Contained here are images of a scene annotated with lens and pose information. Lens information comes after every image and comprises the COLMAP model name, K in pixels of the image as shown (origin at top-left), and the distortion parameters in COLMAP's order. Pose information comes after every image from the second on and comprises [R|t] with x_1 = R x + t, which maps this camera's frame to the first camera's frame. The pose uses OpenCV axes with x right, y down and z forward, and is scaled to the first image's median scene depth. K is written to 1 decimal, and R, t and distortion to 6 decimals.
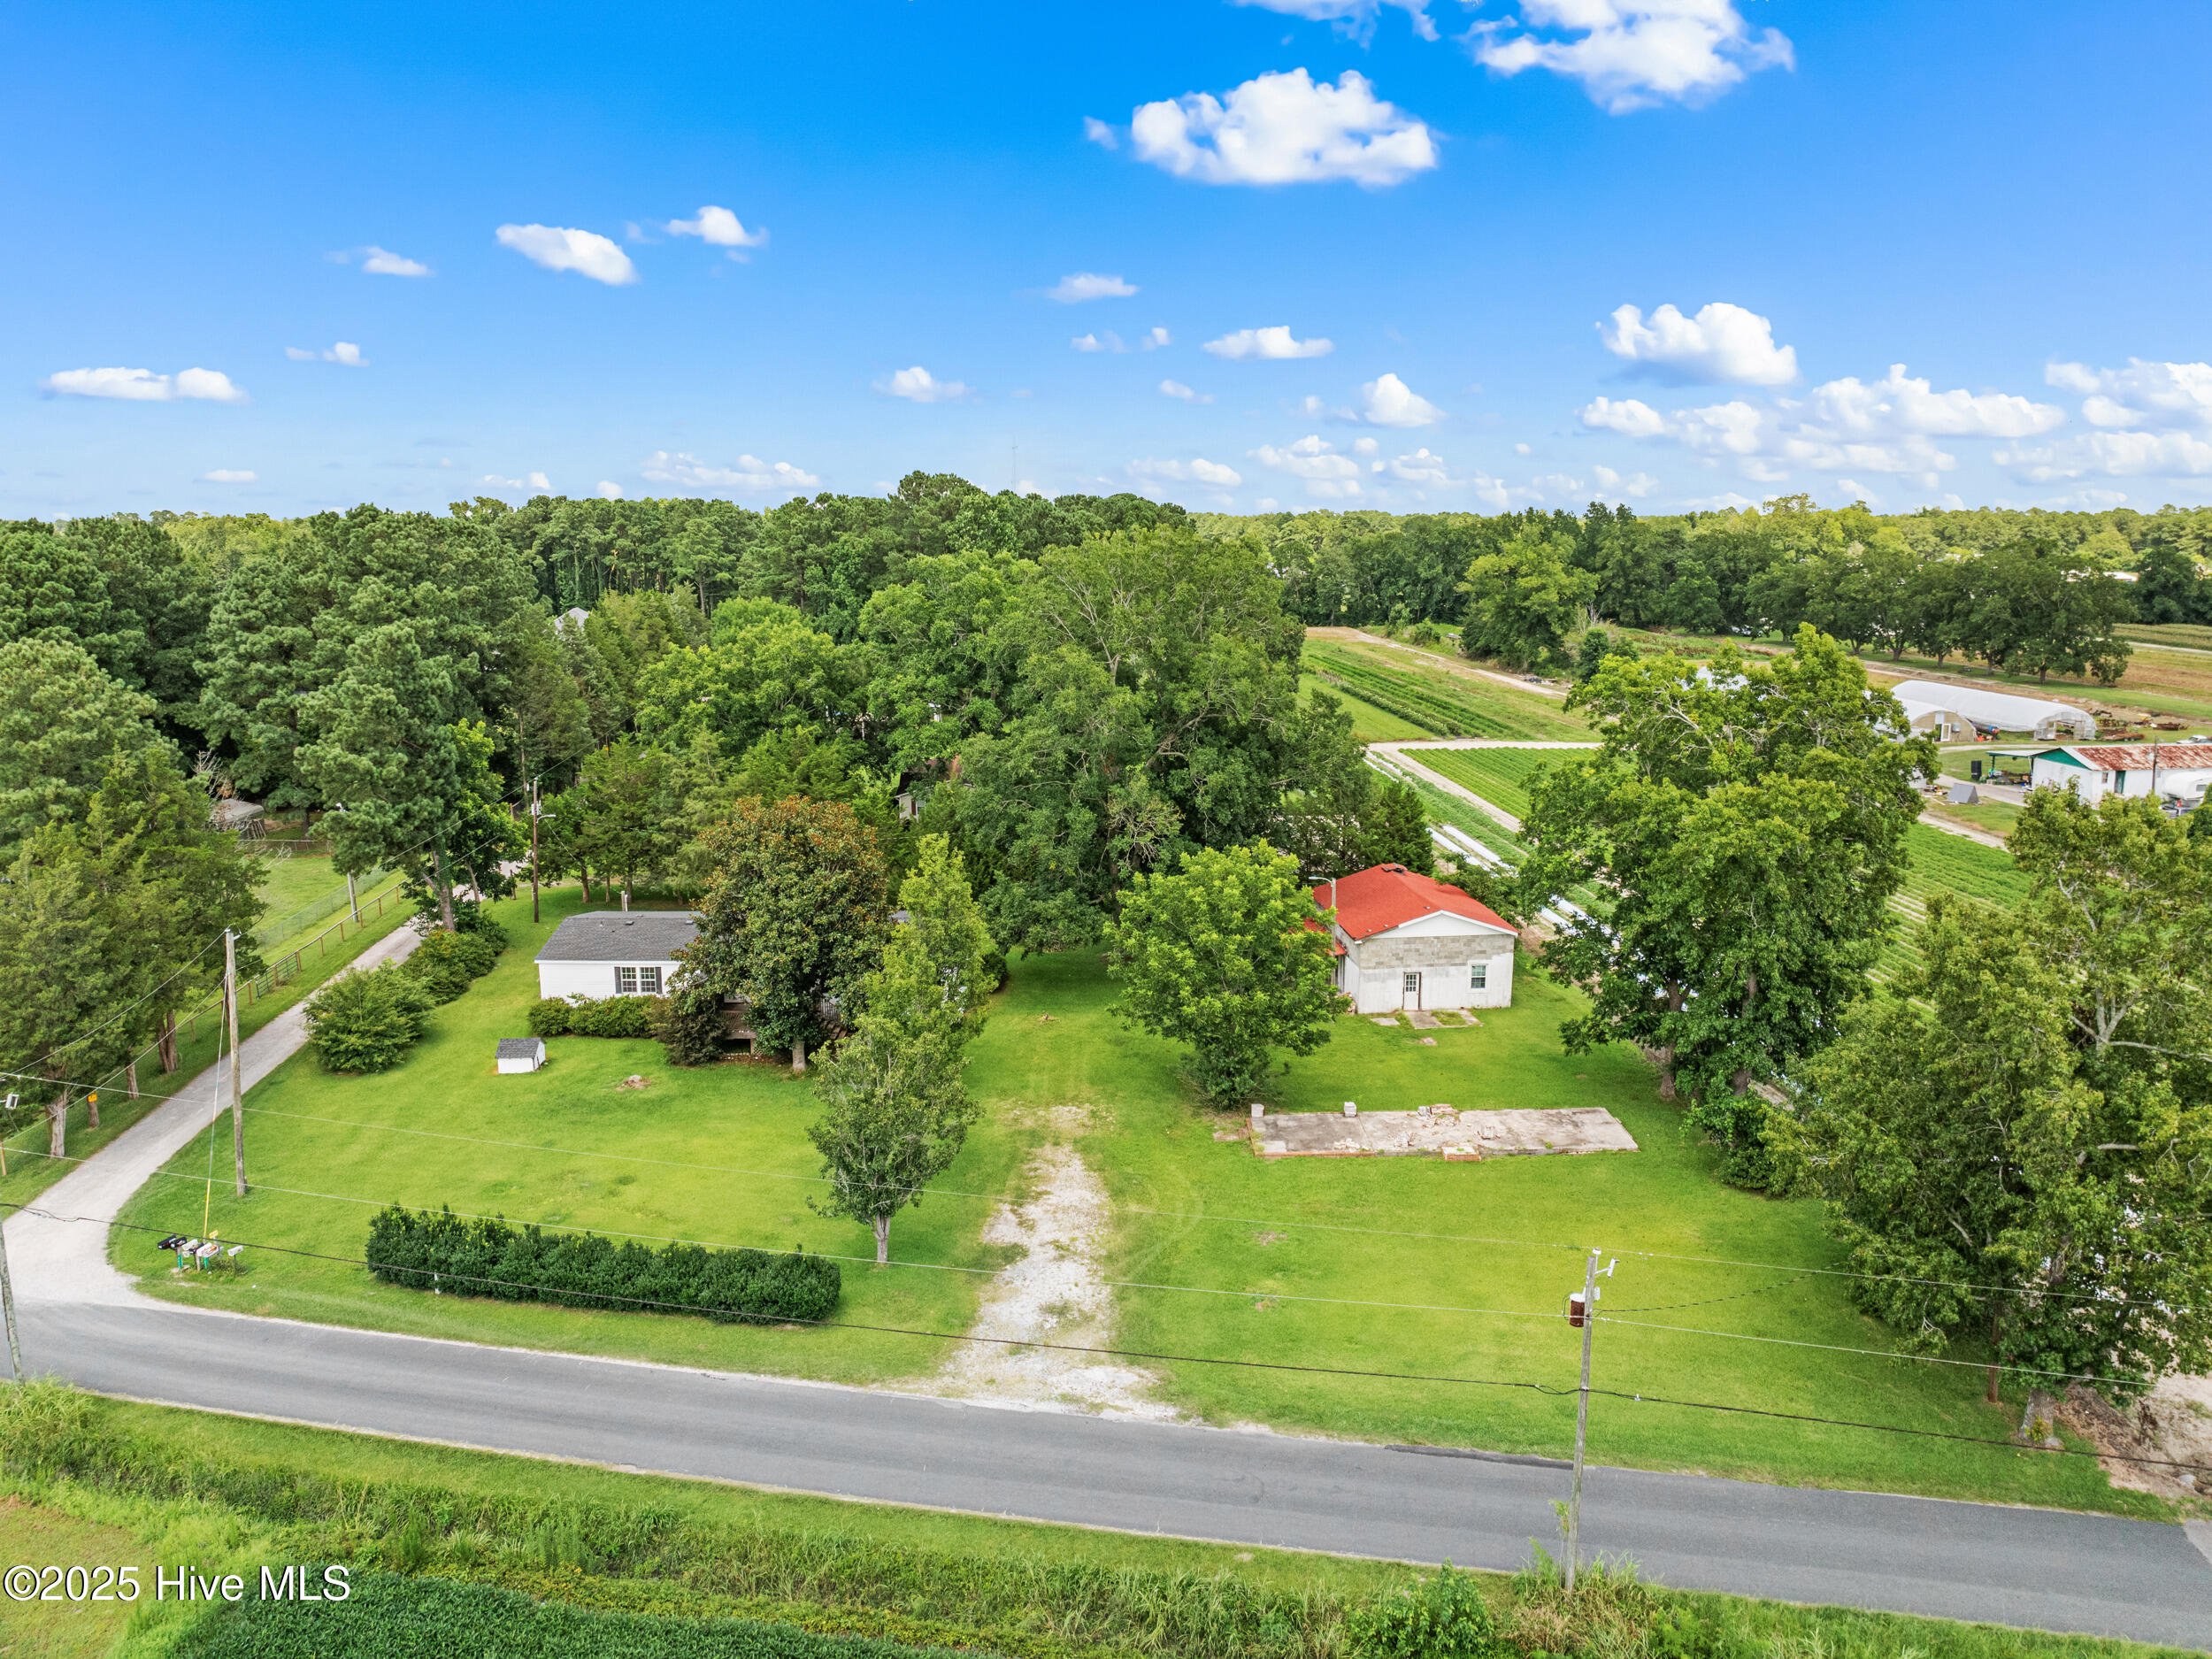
lens RADIAL K [[1545.6, 0, 1106.0], [0, 1545.6, 829.5], [0, 0, 1]] dist [-0.038694, 0.001857]
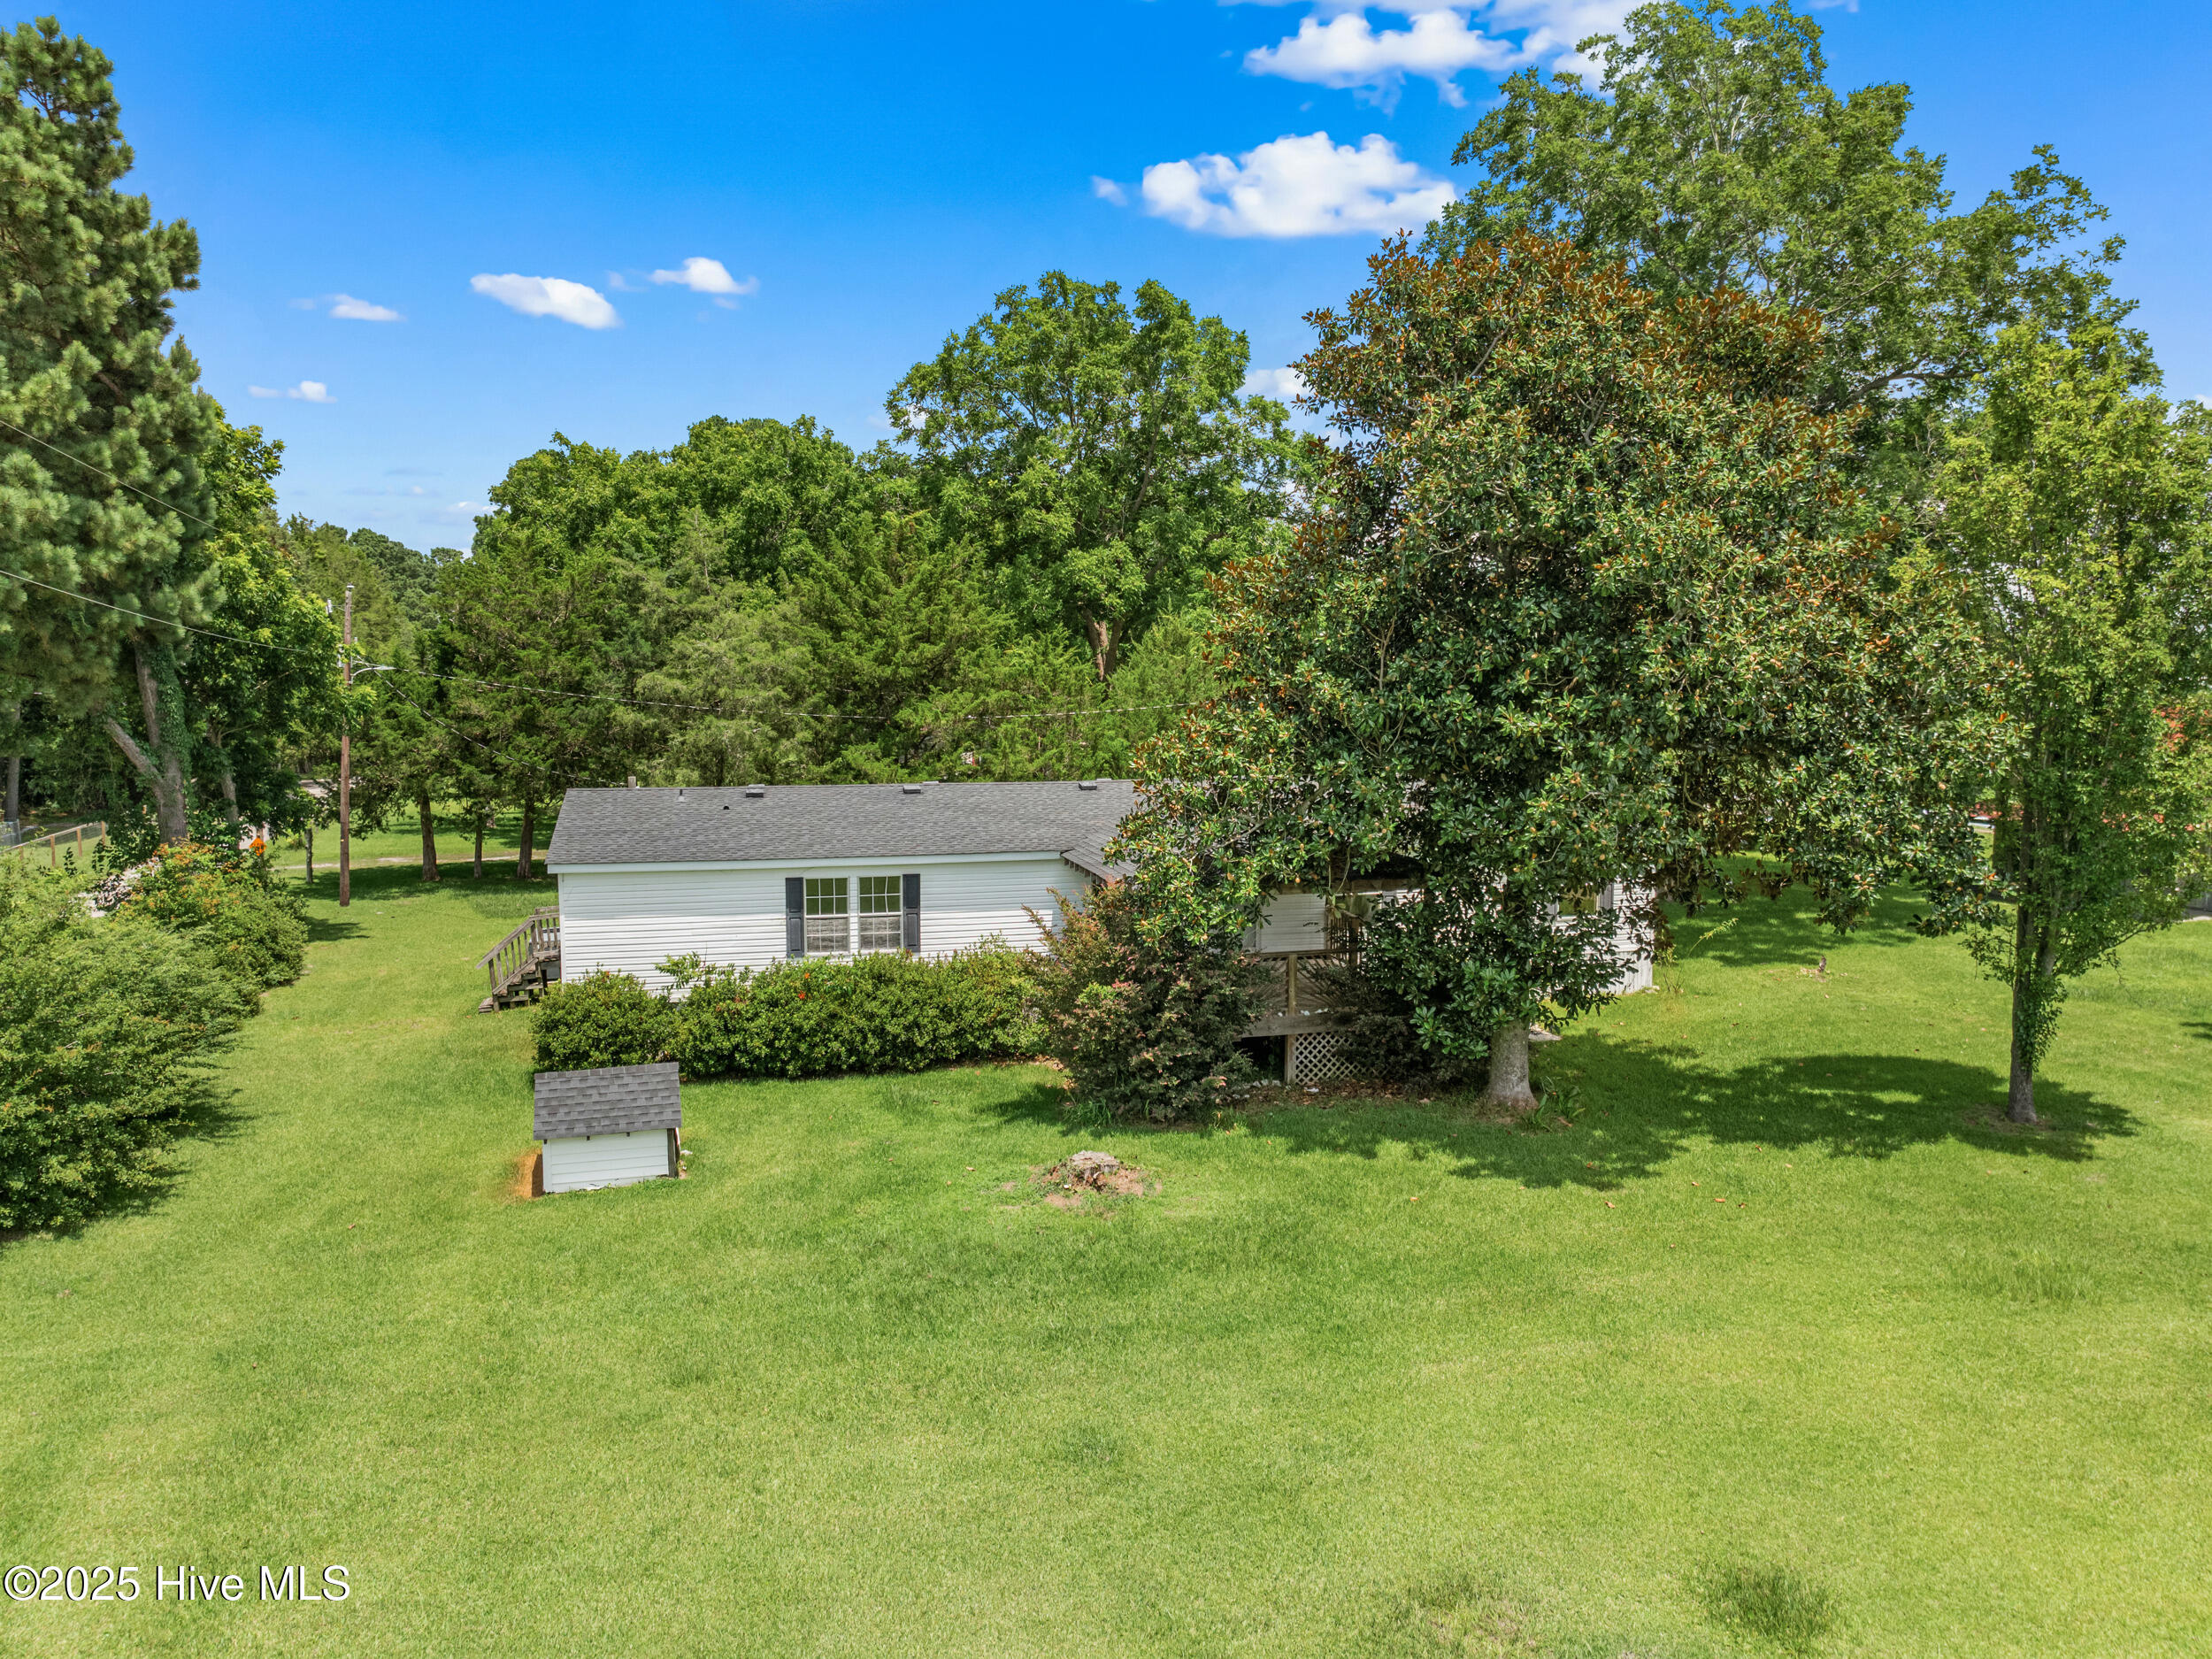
lens RADIAL K [[1551.0, 0, 1116.5], [0, 1551.0, 824.1], [0, 0, 1]] dist [-0.032037, -0.019637]
pose [[0.966739, -0.024727, 0.254565, -0.353837], [0.050052, 0.994361, -0.093493, 0.119370], [-0.250818, 0.103124, 0.962526, 0.676317]]
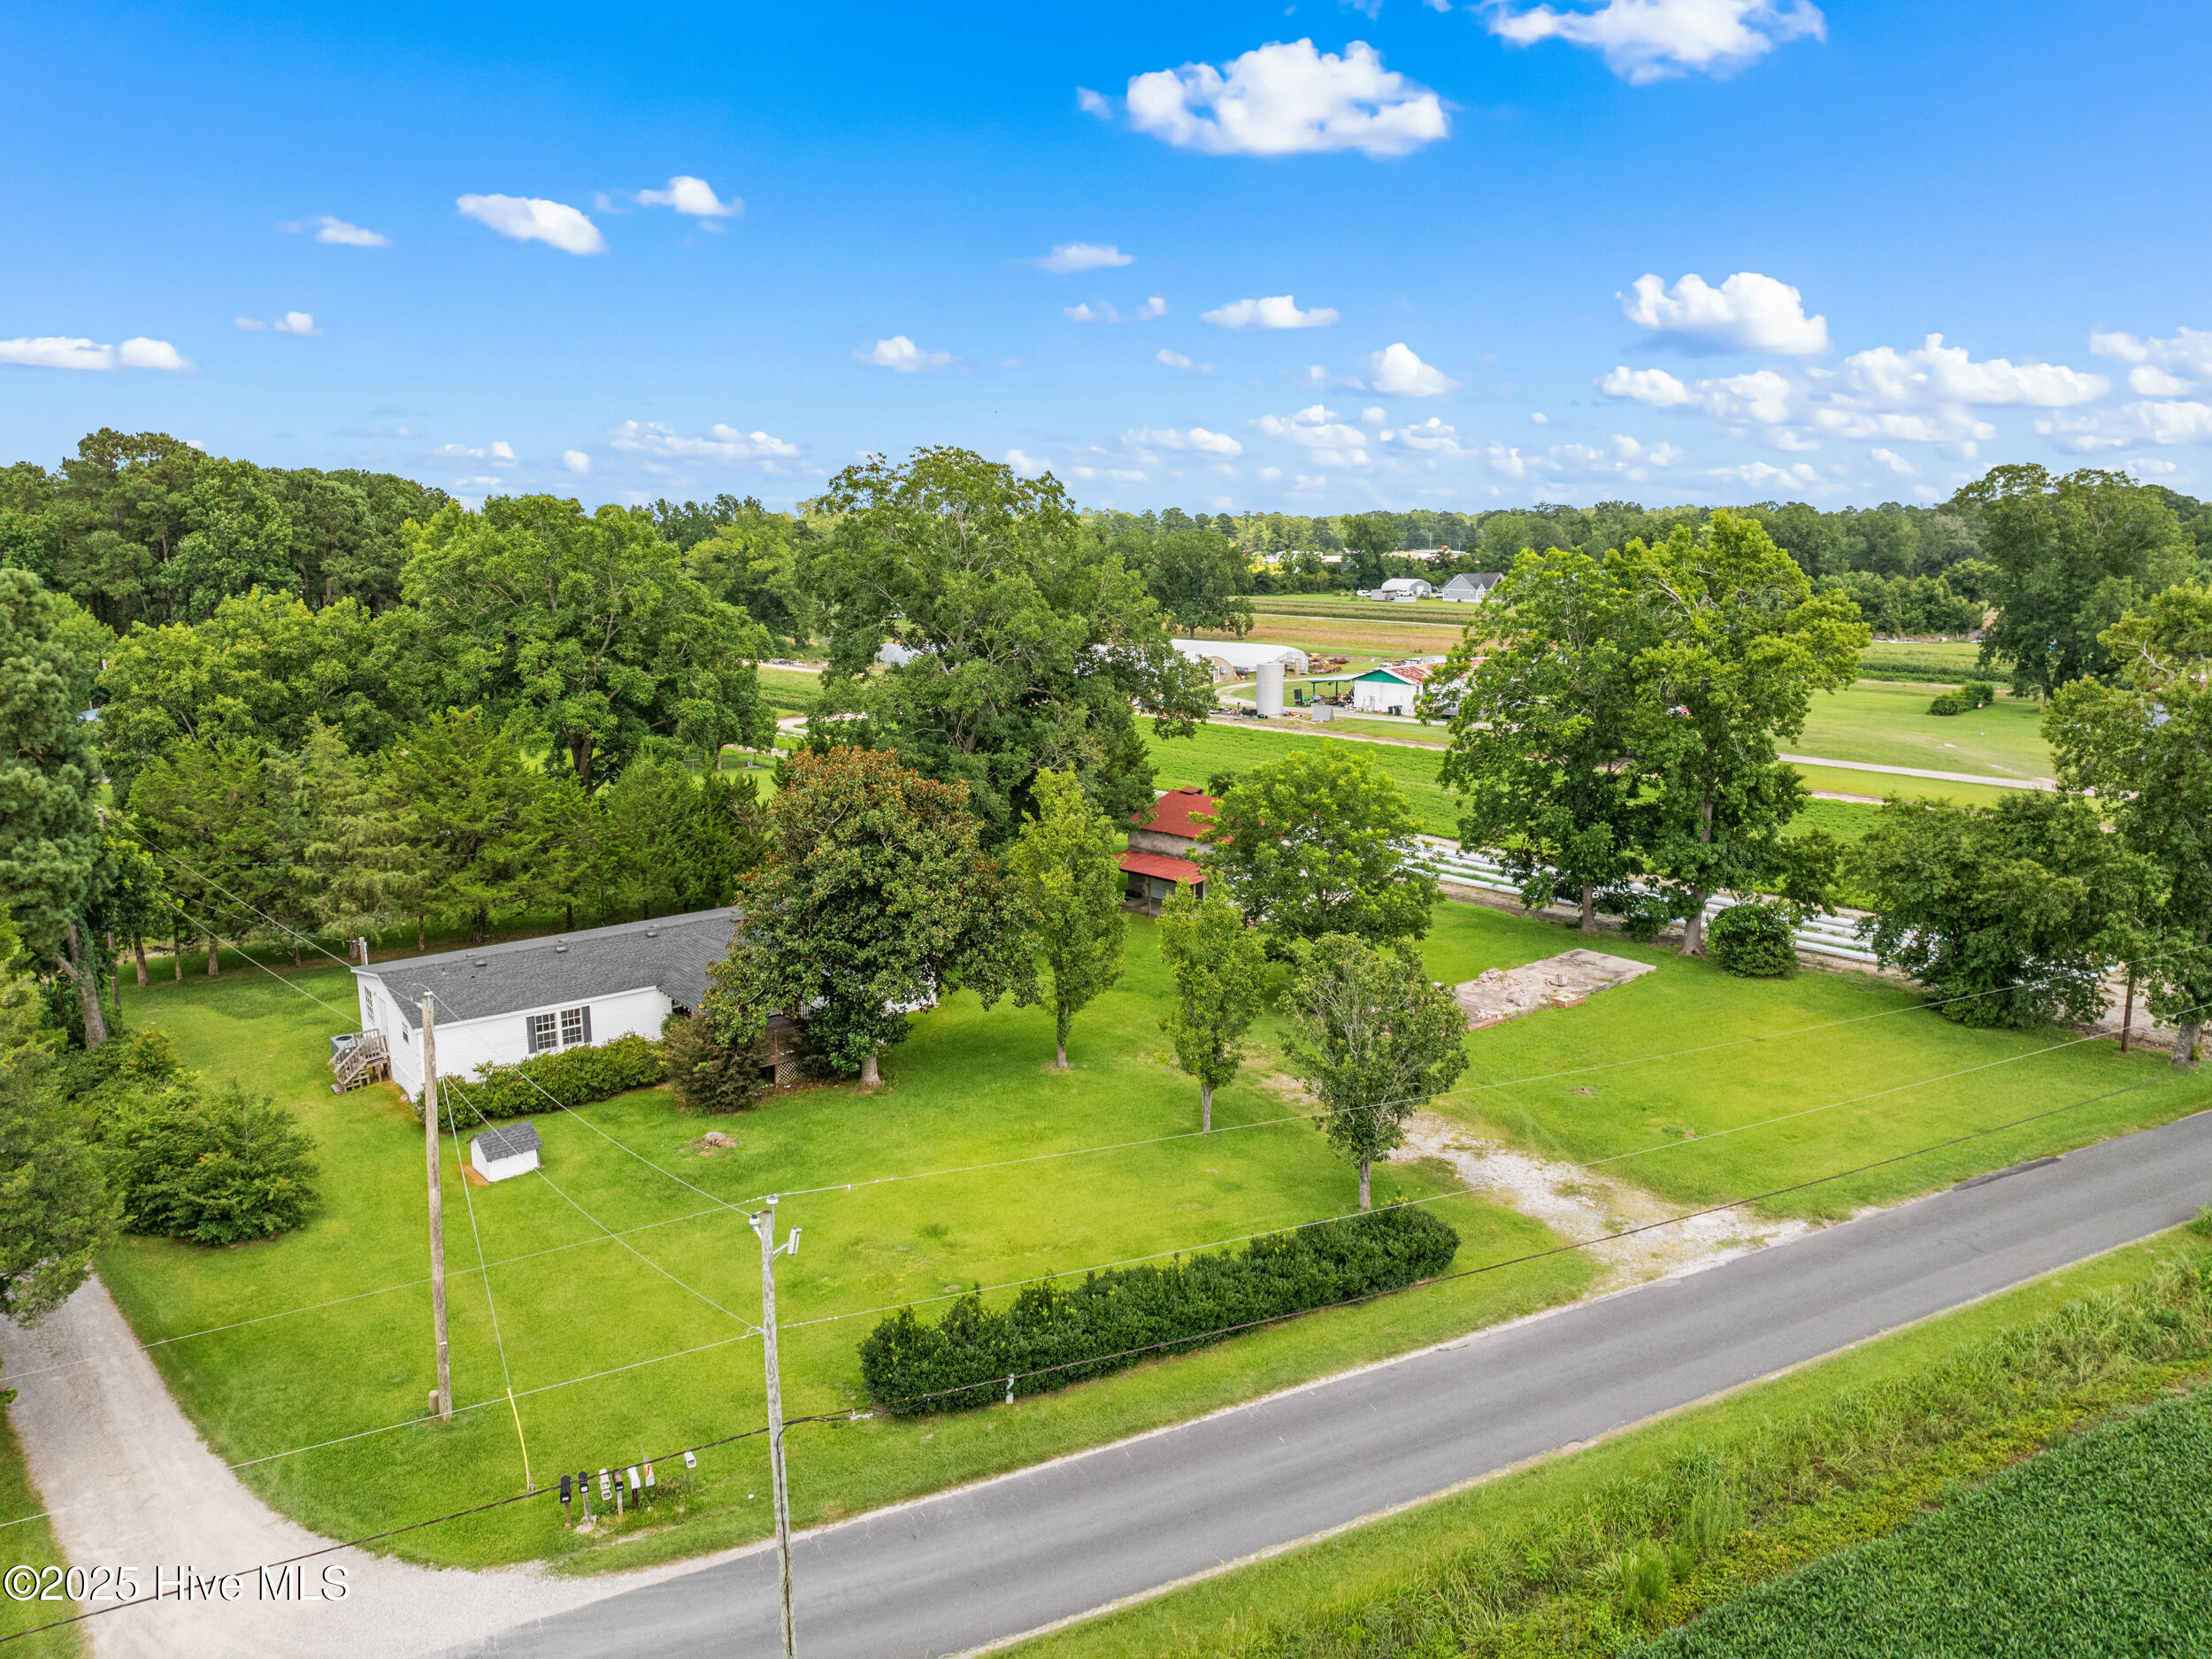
lens RADIAL K [[1551.0, 0, 1116.5], [0, 1551.0, 824.1], [0, 0, 1]] dist [-0.032037, -0.019637]
pose [[0.789370, -0.116546, 0.602753, -0.555849], [0.123738, 0.991869, 0.029737, 0.011847], [-0.601318, 0.051110, 0.797373, 0.259259]]
